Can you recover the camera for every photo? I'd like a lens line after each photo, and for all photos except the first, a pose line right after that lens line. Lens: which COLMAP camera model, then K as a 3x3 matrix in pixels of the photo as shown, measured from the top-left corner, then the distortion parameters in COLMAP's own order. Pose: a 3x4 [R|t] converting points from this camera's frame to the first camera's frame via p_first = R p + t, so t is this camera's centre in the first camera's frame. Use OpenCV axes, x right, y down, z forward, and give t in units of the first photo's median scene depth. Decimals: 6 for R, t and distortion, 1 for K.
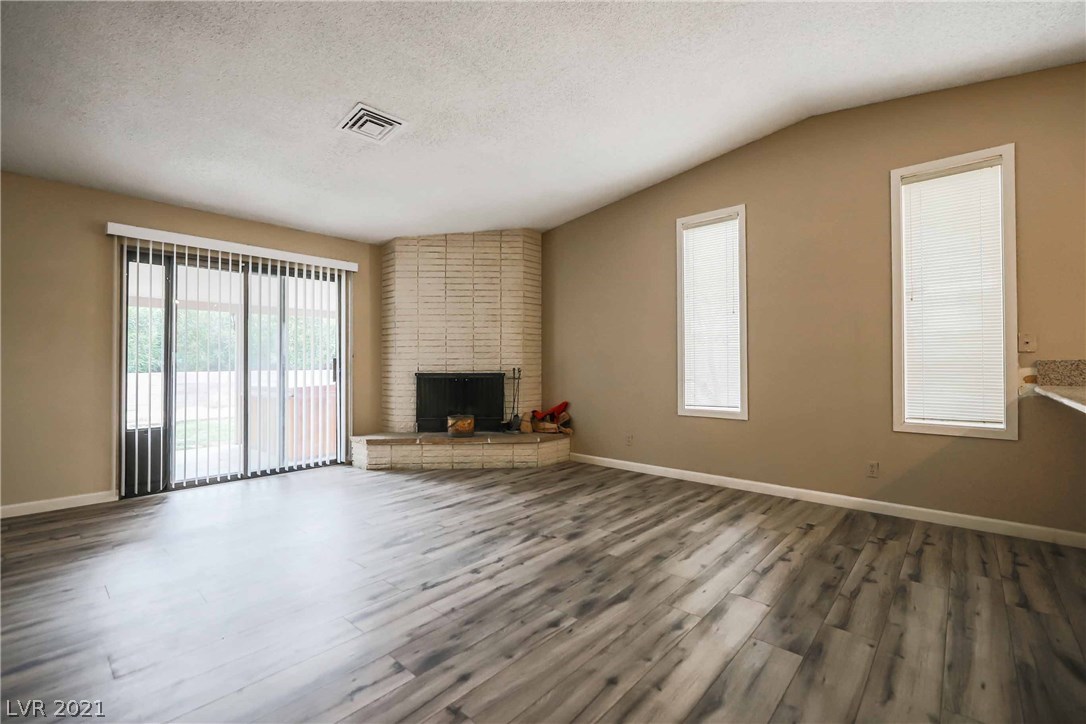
lens RADIAL K [[468.2, 0, 543.0], [0, 468.2, 362.0], [0, 0, 1]] dist [-0.001145, -0.000408]
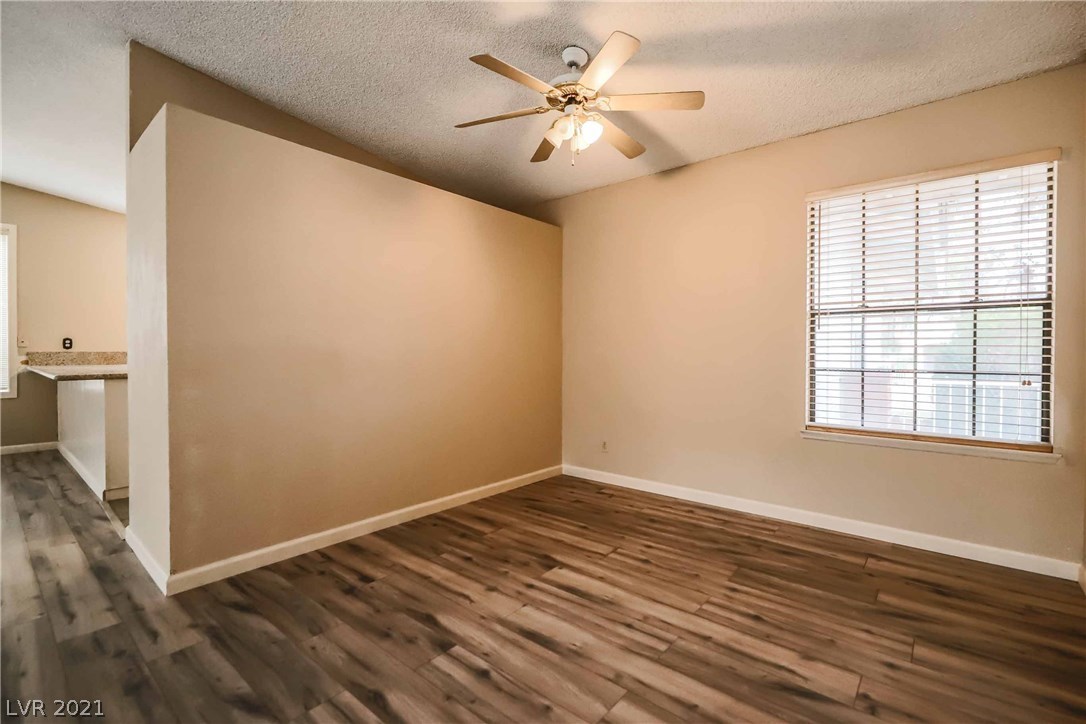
lens RADIAL K [[479.0, 0, 543.0], [0, 479.0, 362.0], [0, 0, 1]] dist [0.001125, -0.000135]
pose [[-0.039142, -0.015686, 0.999111, -0.492449], [-0.007705, 0.999852, 0.015396, -0.004395], [-0.999204, -0.007095, -0.039257, -0.516245]]
